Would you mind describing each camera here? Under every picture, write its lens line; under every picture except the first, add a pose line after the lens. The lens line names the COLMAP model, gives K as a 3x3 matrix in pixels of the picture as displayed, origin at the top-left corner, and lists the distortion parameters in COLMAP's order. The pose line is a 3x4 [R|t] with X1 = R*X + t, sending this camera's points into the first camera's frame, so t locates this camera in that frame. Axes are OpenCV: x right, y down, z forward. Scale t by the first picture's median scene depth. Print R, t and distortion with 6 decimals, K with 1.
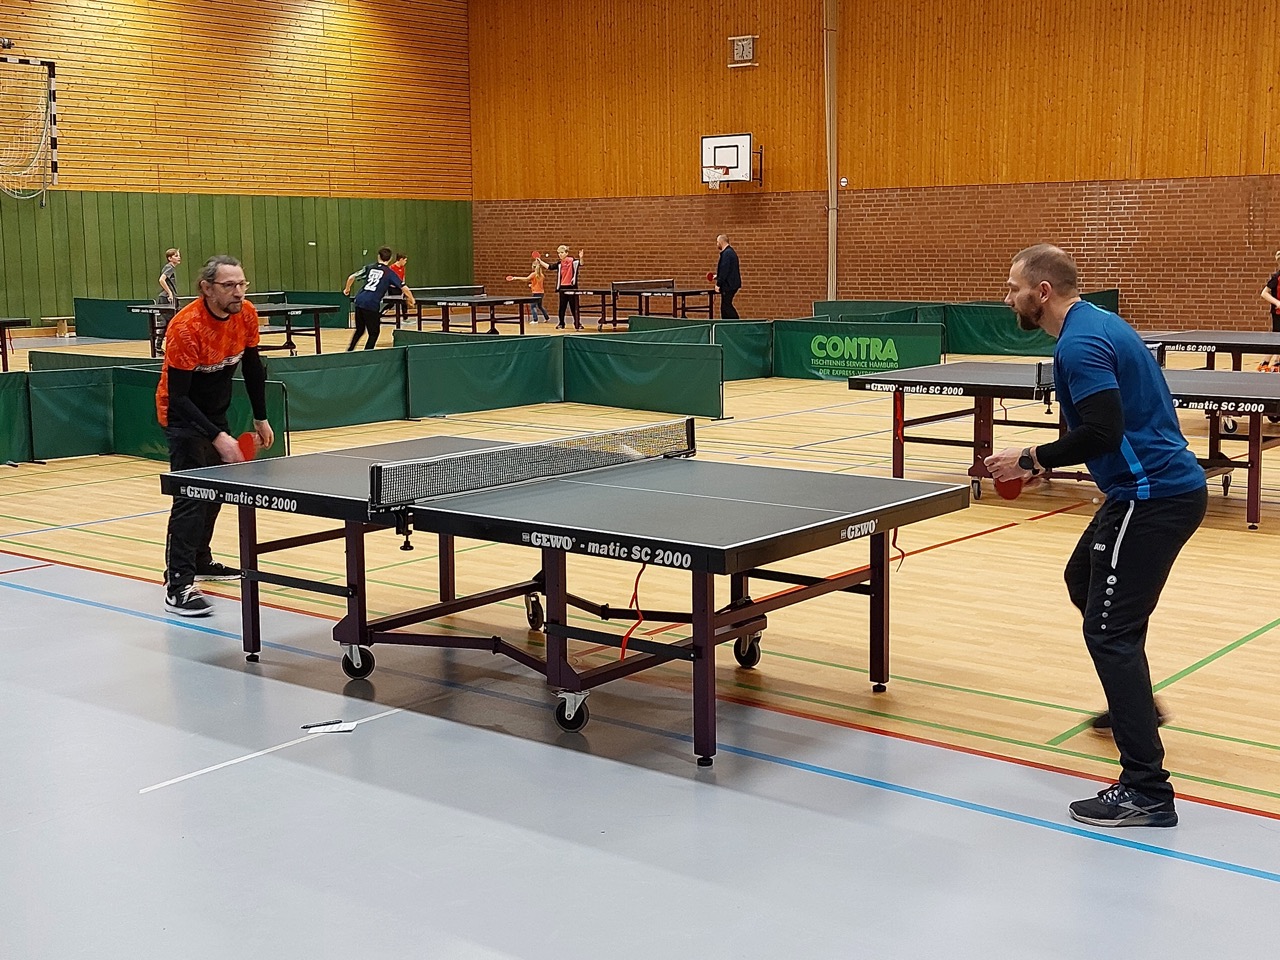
lens RADIAL K [[1656.7, 0, 640.0], [0, 1656.7, 480.0], [0, 0, 1]] dist [0.206987, -0.403526]
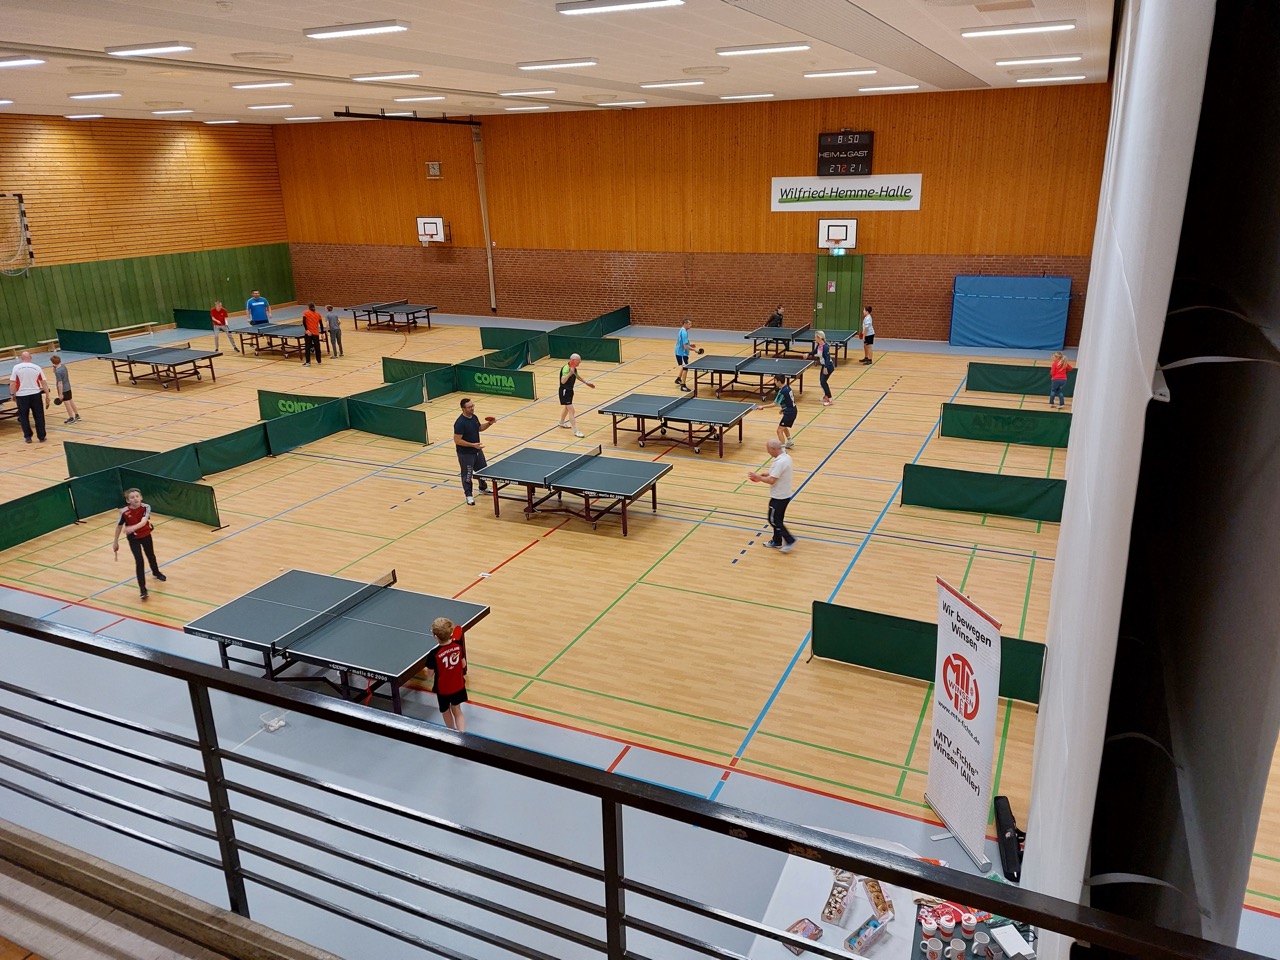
lens RADIAL K [[931.4, 0, 640.0], [0, 931.4, 480.0], [0, 0, 1]] dist [0.065951, -0.006032]
pose [[0.970331, -0.085490, 0.226164, 0.017973], [0.045377, 0.983172, 0.176954, -0.096243], [-0.237486, -0.161442, 0.957882, -0.122807]]
